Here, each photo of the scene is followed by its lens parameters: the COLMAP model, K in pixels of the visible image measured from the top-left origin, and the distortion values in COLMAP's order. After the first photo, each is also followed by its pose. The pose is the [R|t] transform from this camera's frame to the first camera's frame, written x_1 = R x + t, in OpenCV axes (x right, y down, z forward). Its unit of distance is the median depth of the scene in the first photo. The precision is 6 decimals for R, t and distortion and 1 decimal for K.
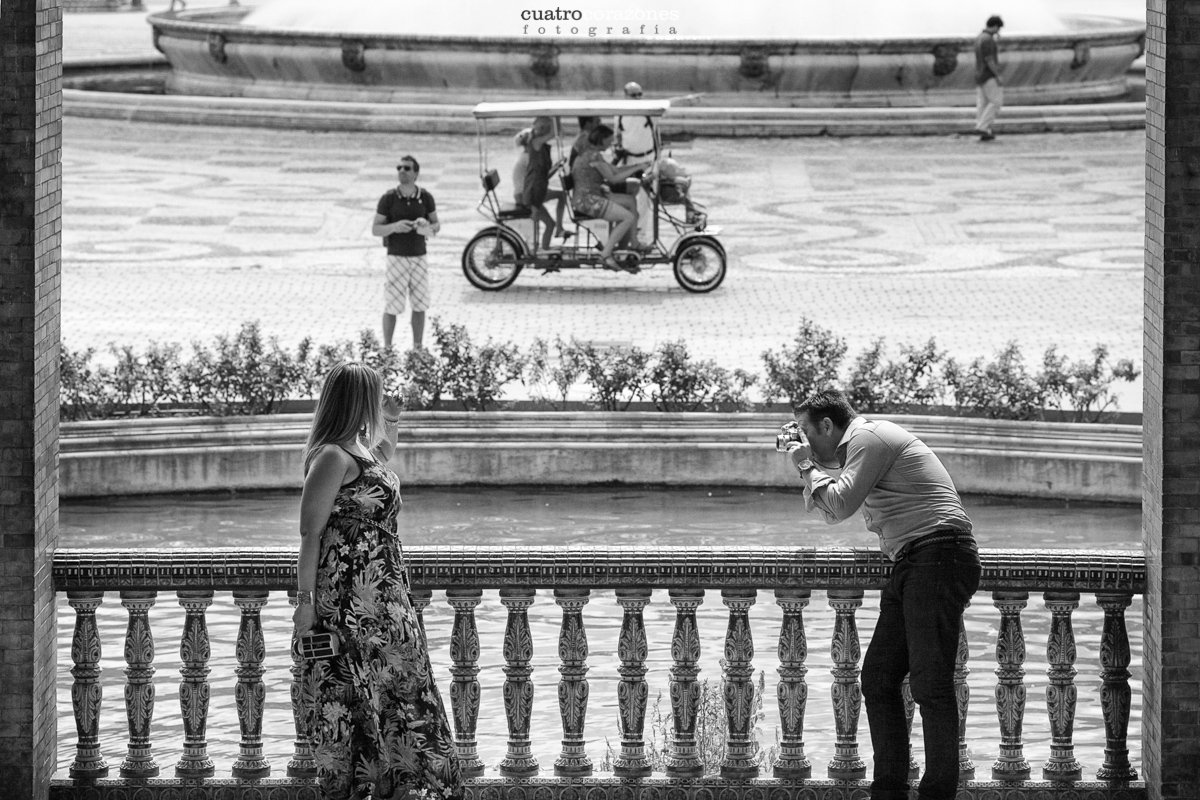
lens RADIAL K [[4544.5, 0, 599.7], [0, 4544.5, 399.5], [0, 0, 1]] dist [0.352548, 0.000000]
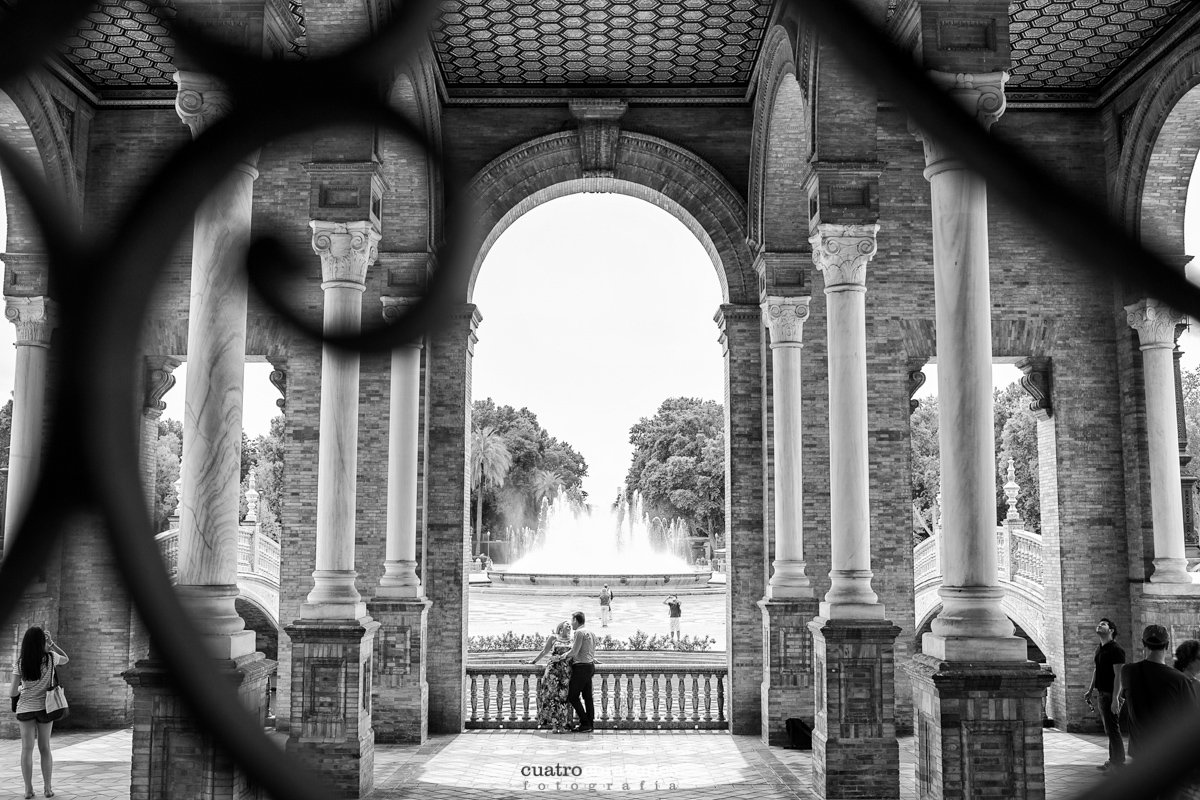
lens RADIAL K [[1230.4, 0, 599.8], [0, 1230.4, 400.8], [0, 0, 1]] dist [-0.011131, 0.000000]
pose [[0.999833, -0.004888, -0.017584, 0.030001], [0.002956, 0.994114, -0.108298, -0.106905], [0.018010, 0.108228, 0.993963, -0.183163]]
